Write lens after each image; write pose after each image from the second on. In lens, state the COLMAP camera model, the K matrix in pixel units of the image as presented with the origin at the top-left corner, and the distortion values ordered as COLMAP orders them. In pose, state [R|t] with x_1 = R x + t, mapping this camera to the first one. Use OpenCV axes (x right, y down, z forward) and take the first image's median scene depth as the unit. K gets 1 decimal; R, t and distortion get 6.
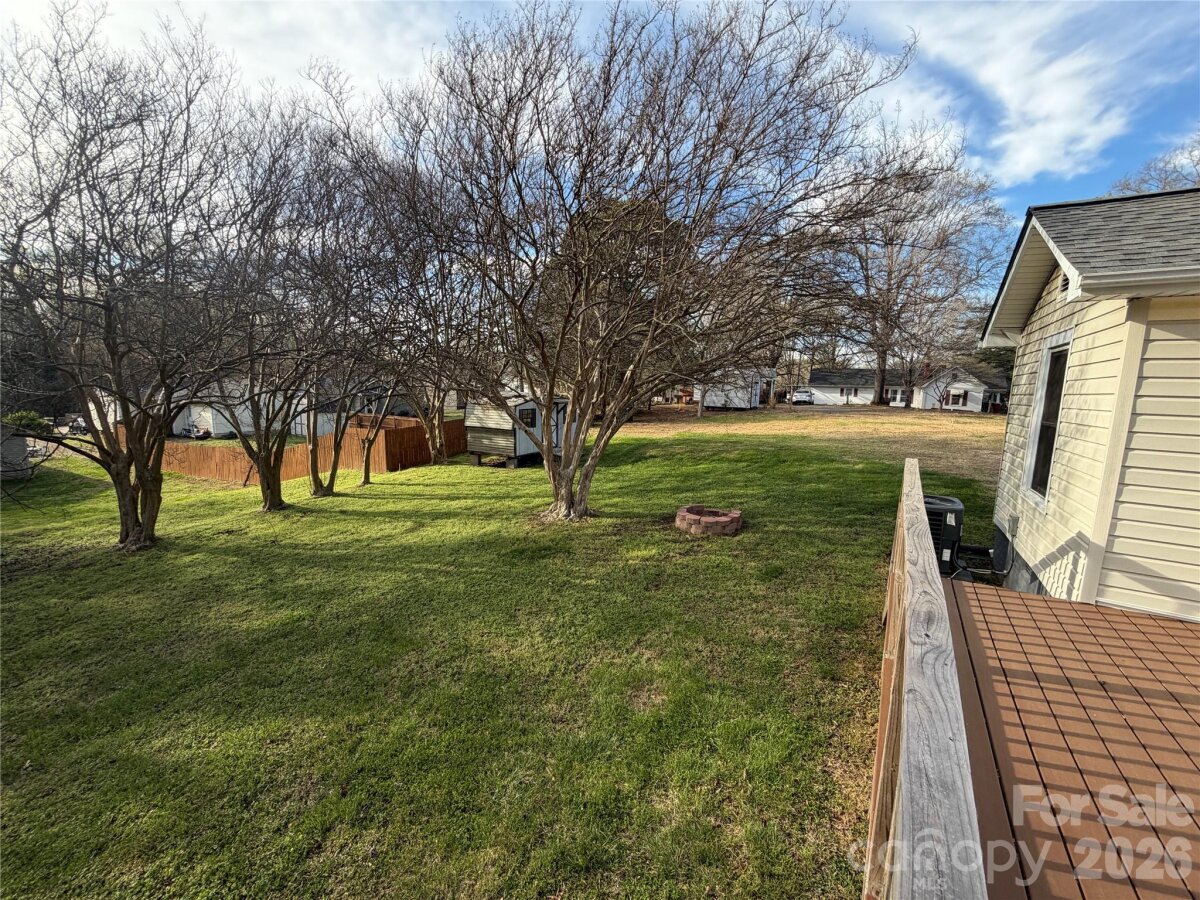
lens RADIAL K [[479.3, 0, 595.3], [0, 479.3, 451.8], [0, 0, 1]] dist [-0.001209, -0.000176]
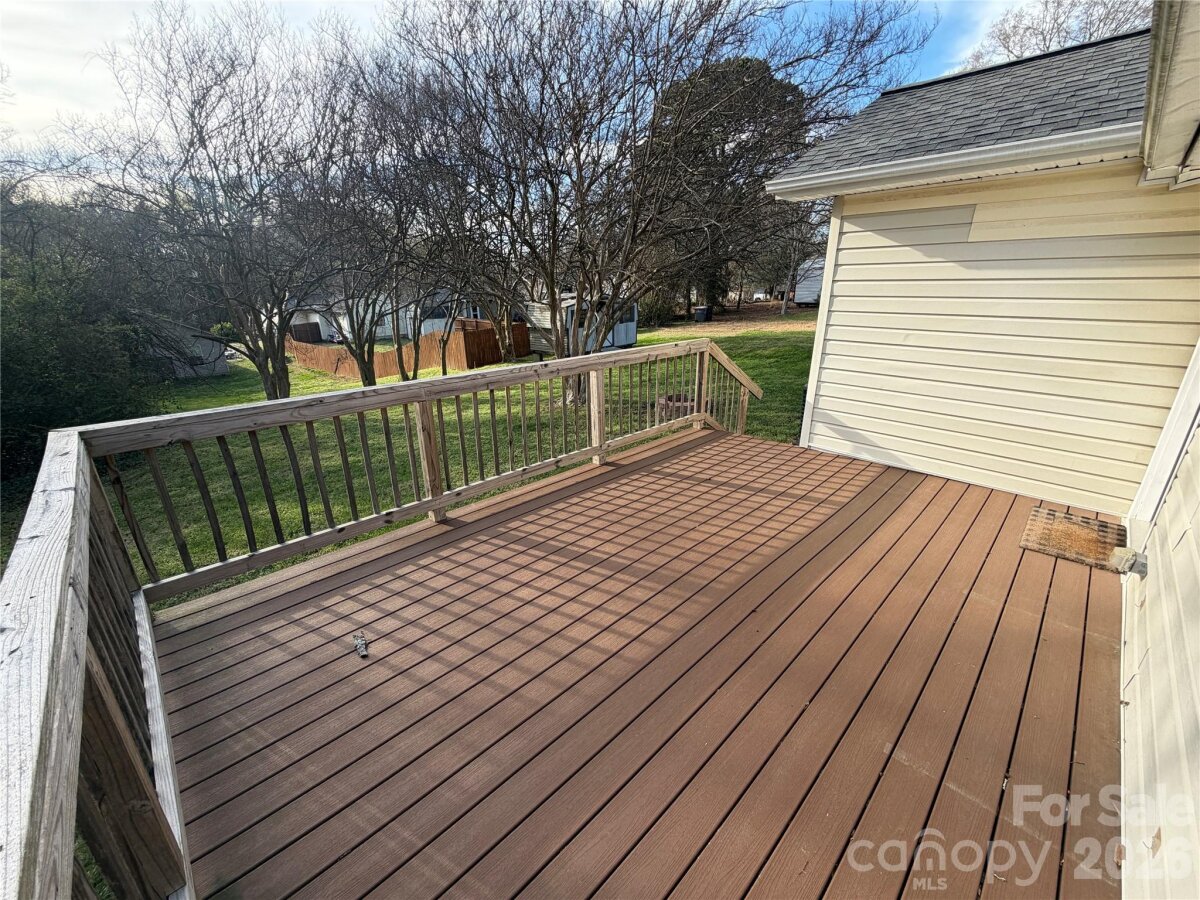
lens RADIAL K [[479.3, 0, 595.3], [0, 479.3, 451.8], [0, 0, 1]] dist [-0.001209, -0.000176]
pose [[0.971557, 0.042796, -0.232907, 0.204528], [0.003455, 0.980868, 0.194642, 0.018384], [0.236781, -0.189911, 0.952821, -0.102974]]
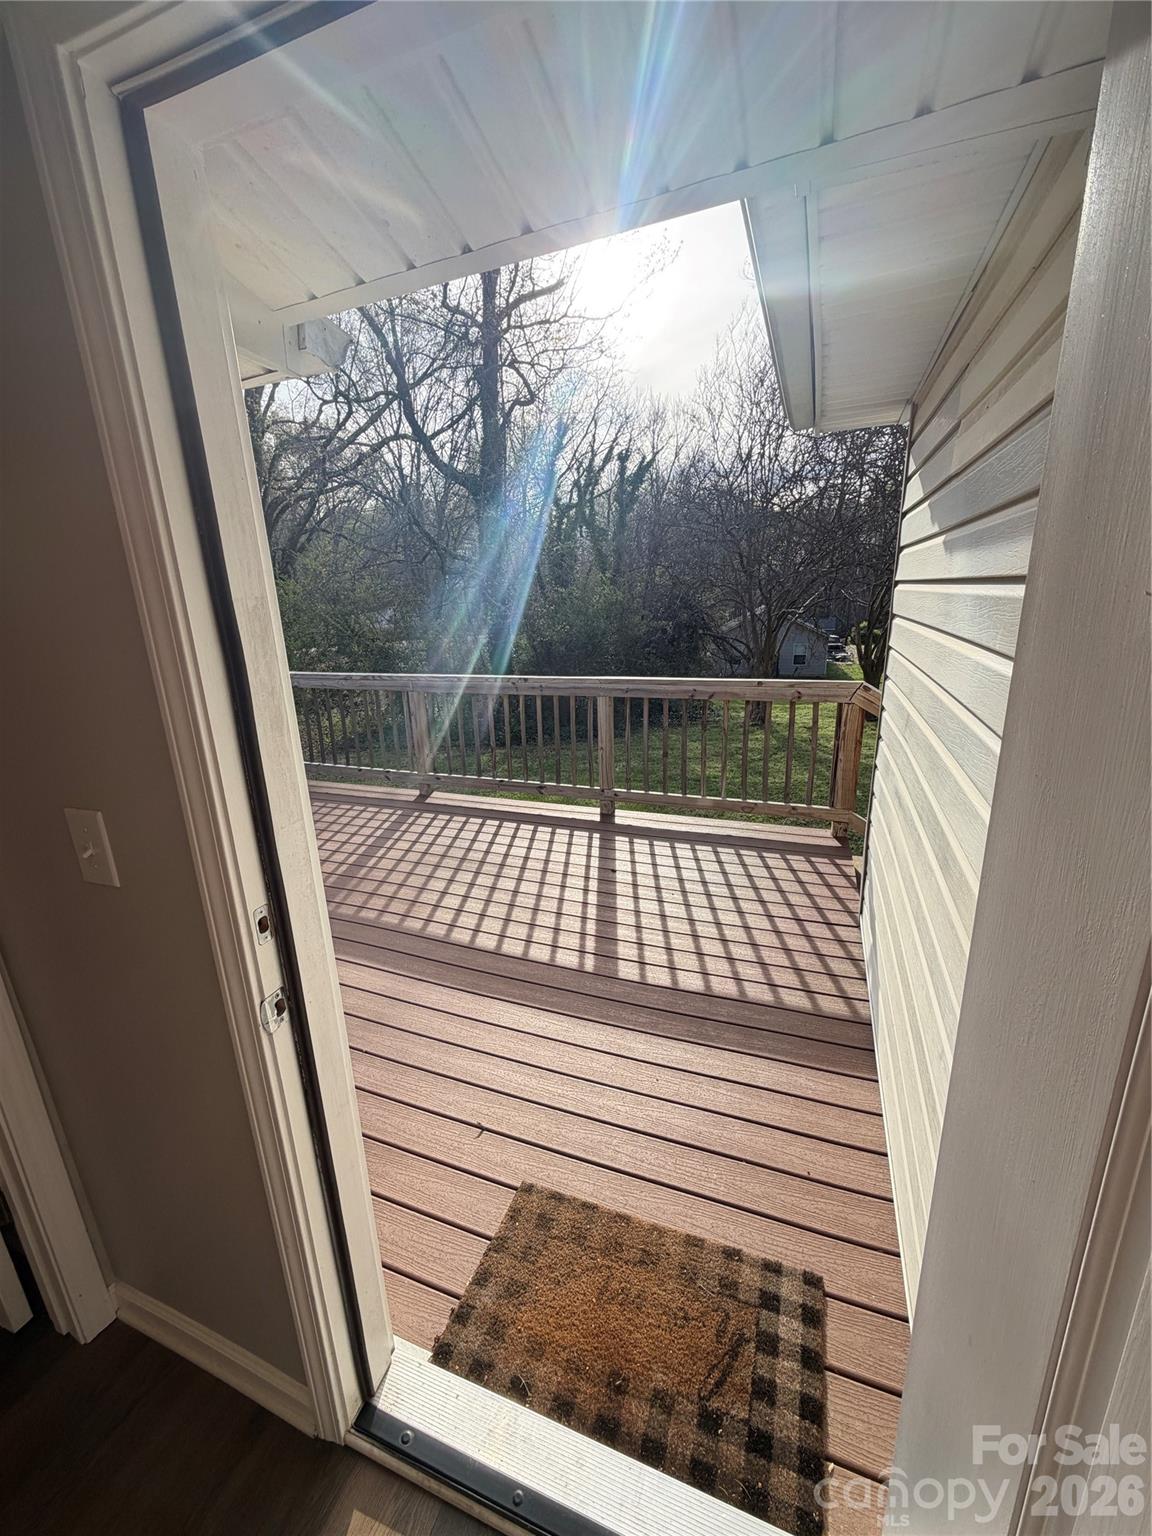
lens RADIAL K [[613.6, 0, 572.6], [0, 613.6, 761.8], [0, 0, 1]] dist [-0.001209, -0.000176]
pose [[0.192151, 0.225961, -0.954997, 0.441592], [-0.096743, 0.972753, 0.210697, -0.005835], [0.976585, 0.051904, 0.208776, 0.118454]]
